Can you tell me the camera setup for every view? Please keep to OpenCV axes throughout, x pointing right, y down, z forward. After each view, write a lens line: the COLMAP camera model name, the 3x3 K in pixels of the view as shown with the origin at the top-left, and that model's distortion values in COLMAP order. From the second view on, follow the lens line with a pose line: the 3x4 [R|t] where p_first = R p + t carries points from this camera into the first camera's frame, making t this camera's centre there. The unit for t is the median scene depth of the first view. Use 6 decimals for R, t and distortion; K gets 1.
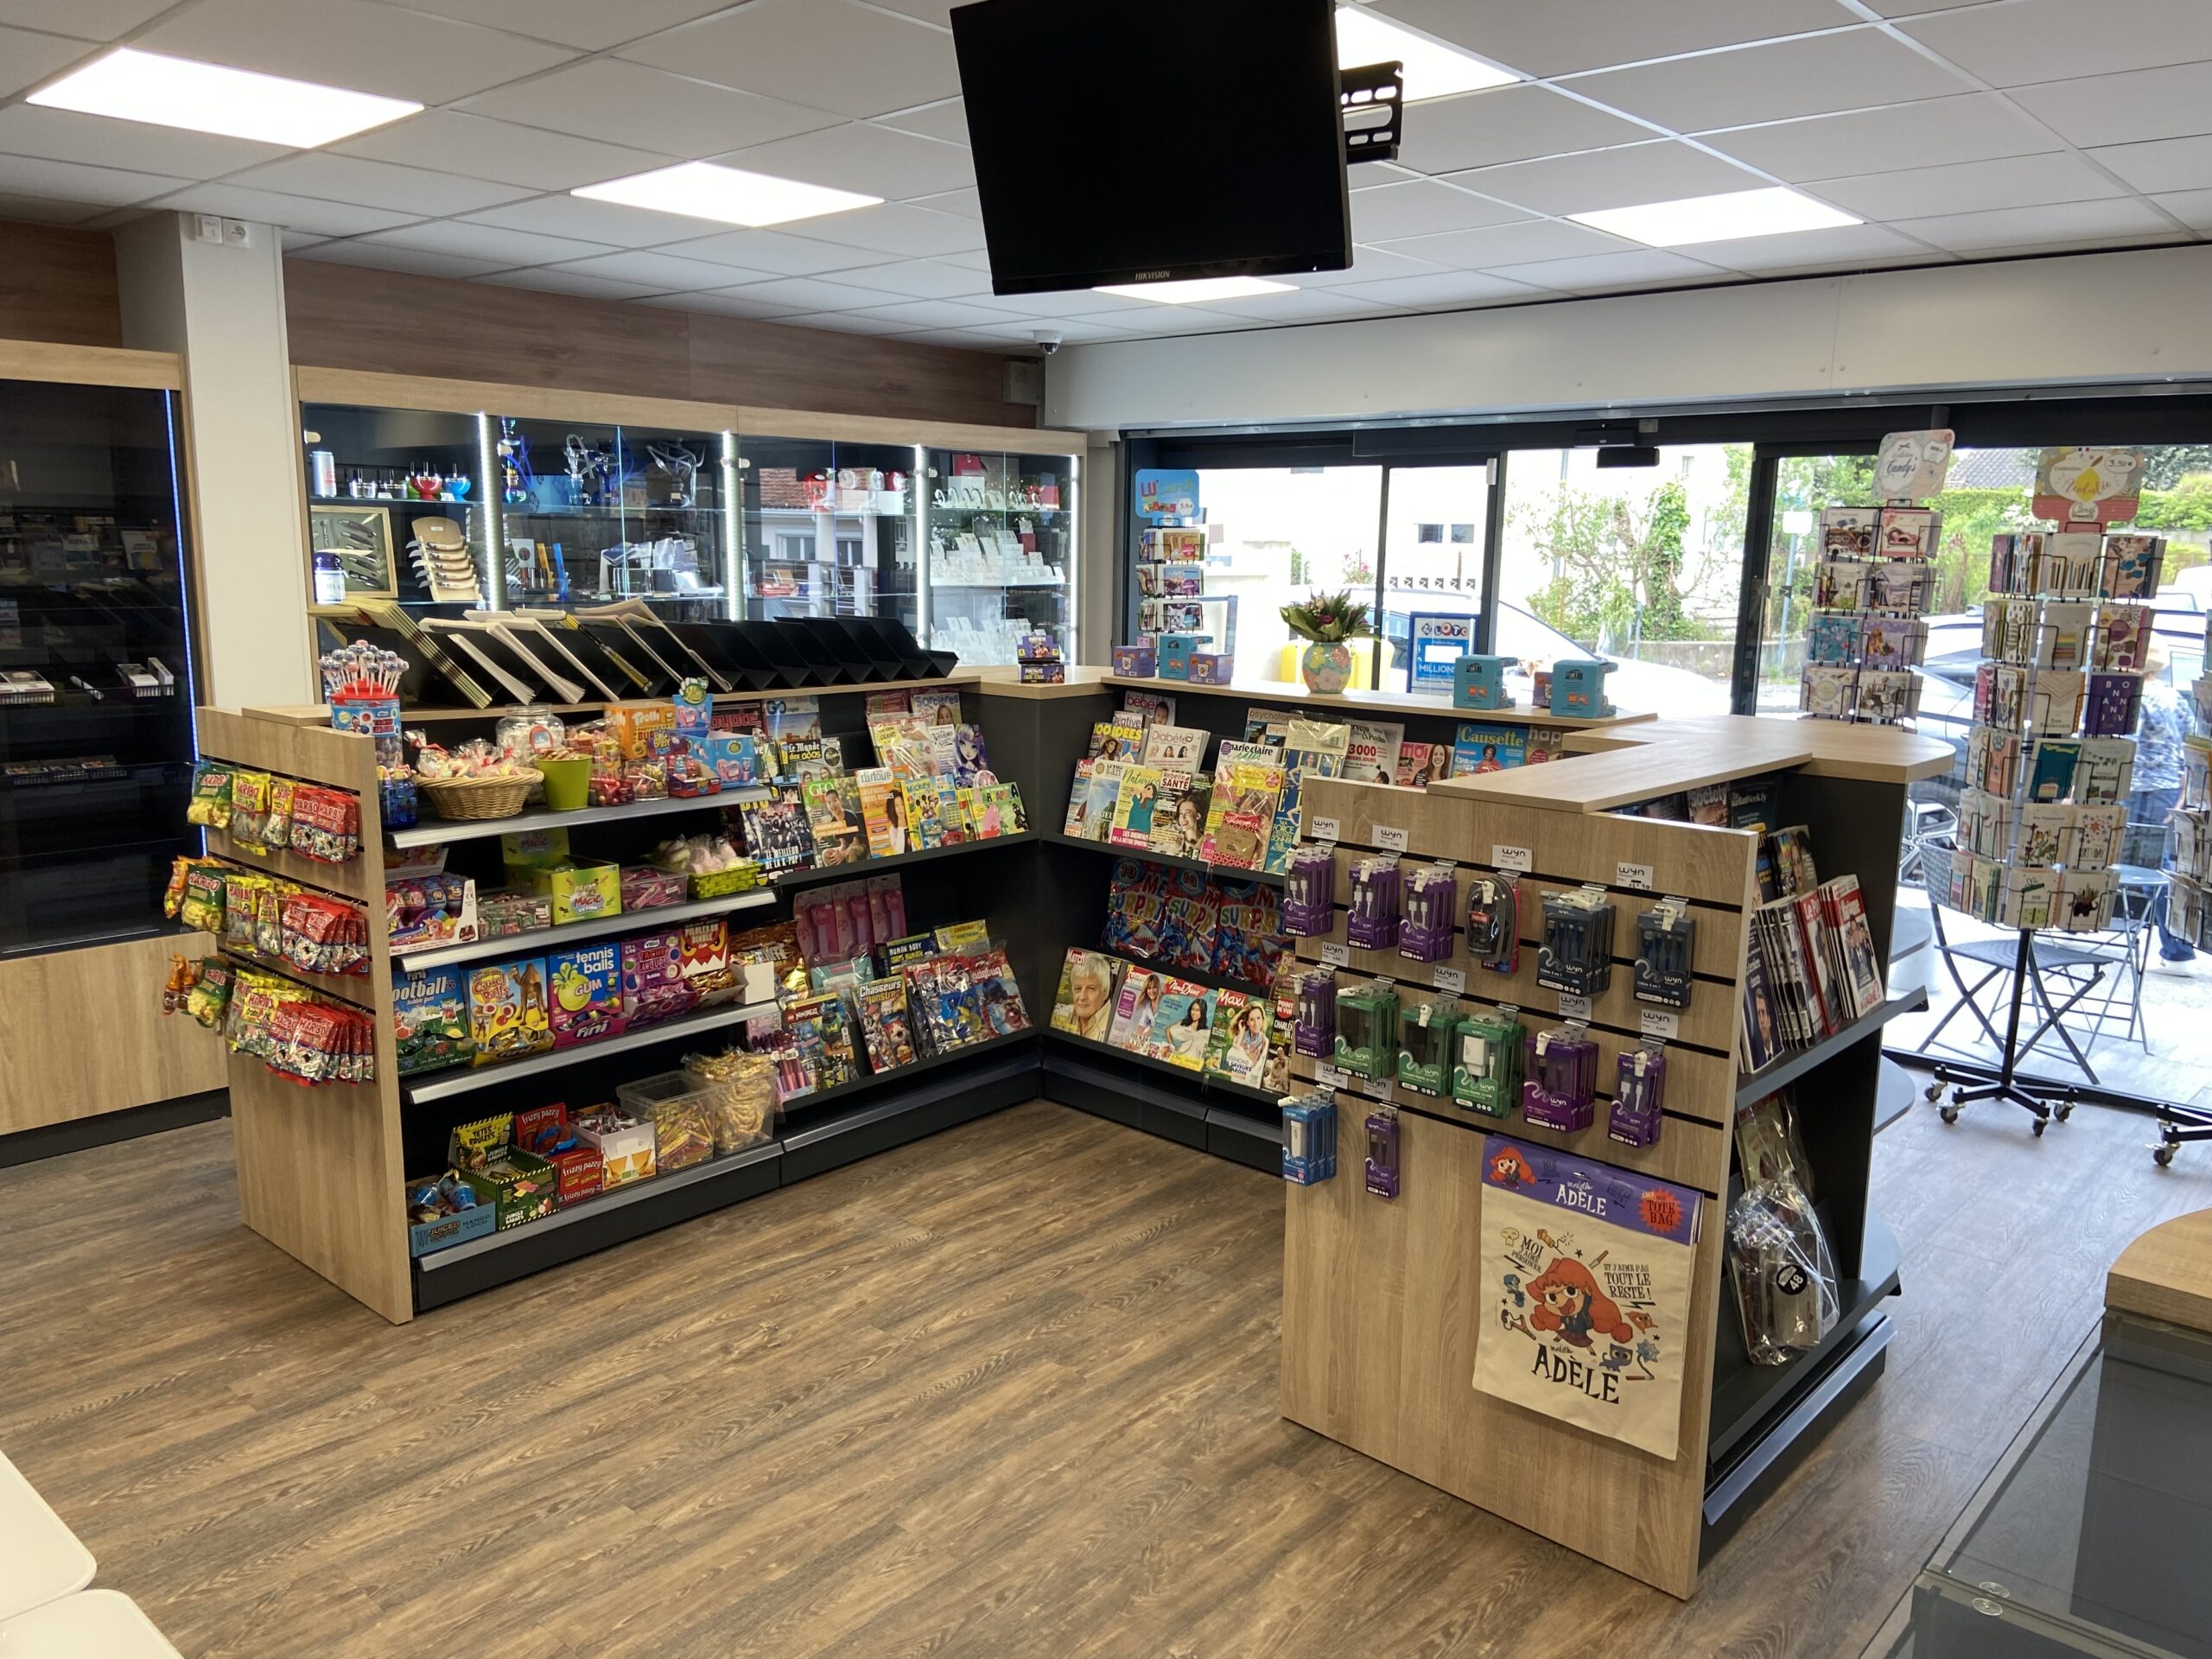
lens RADIAL K [[1658.5, 0, 1102.9], [0, 1658.5, 847.9], [0, 0, 1]] dist [0.118982, -0.152700]
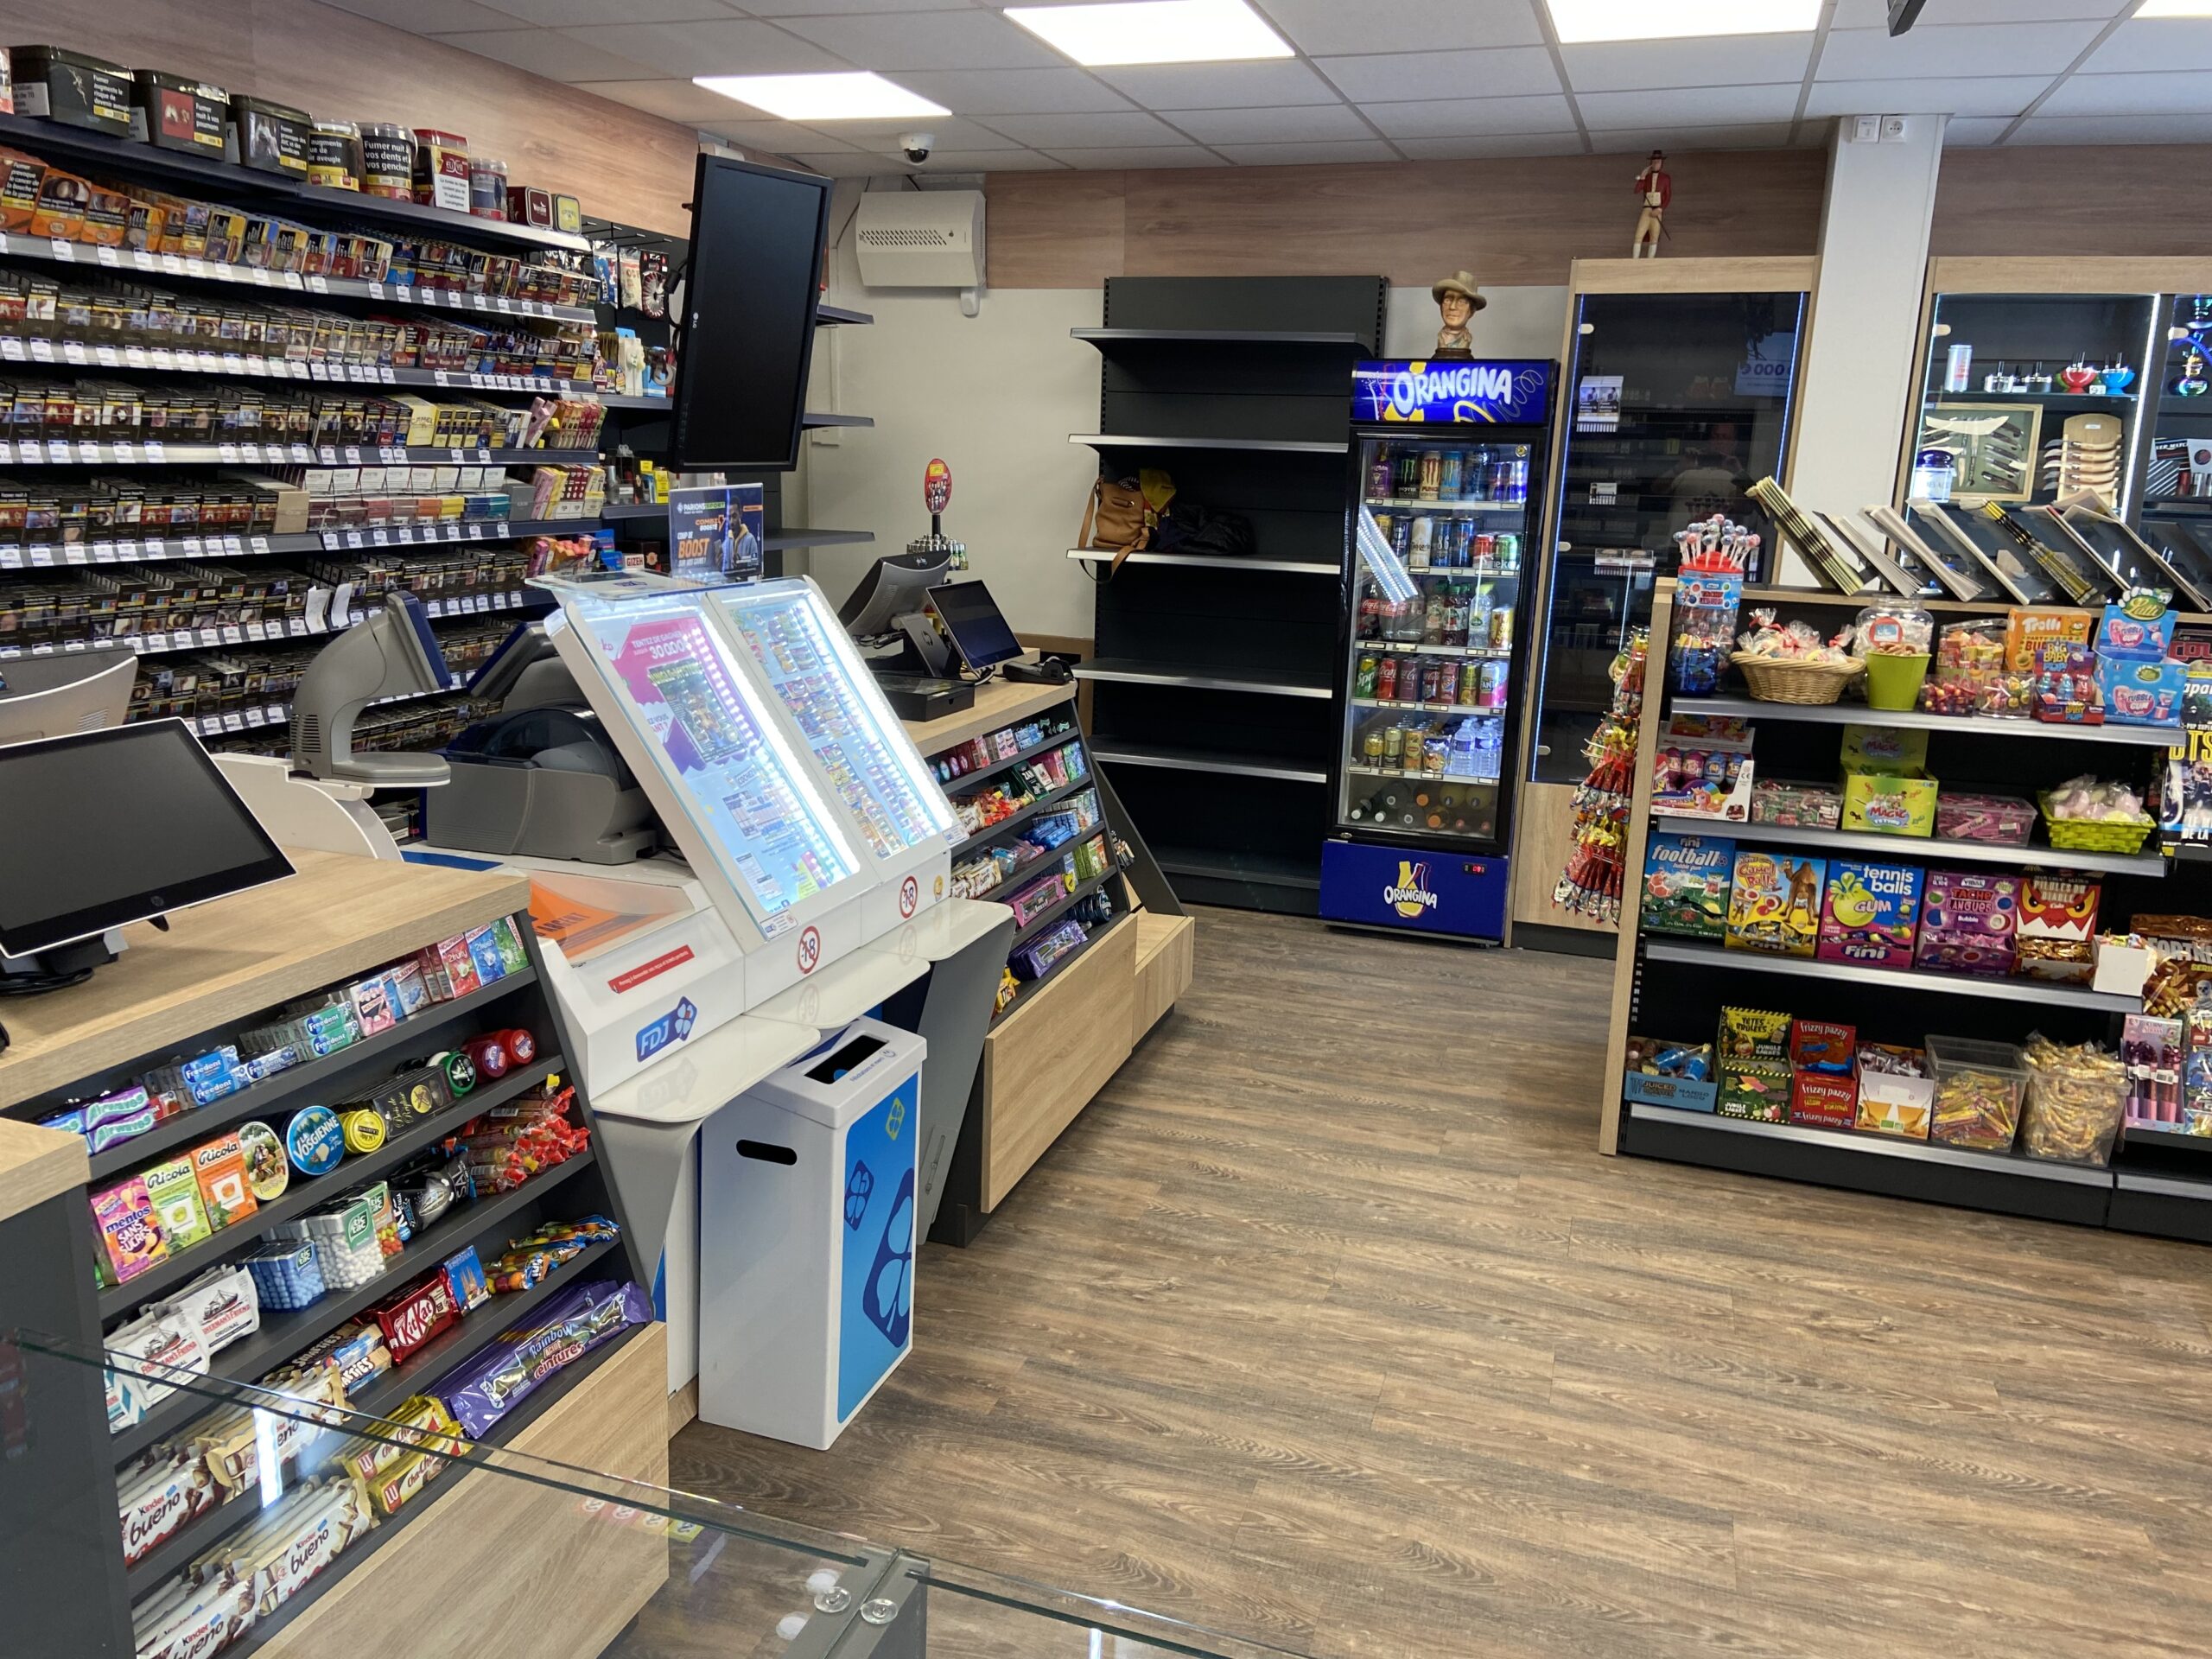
lens RADIAL K [[1658.5, 0, 1102.9], [0, 1658.5, 847.9], [0, 0, 1]] dist [0.118982, -0.152700]
pose [[0.391033, 0.210891, -0.895889, 0.346516], [-0.190098, 0.970912, 0.145578, -0.002480], [0.900531, 0.113381, 0.419749, 0.223952]]
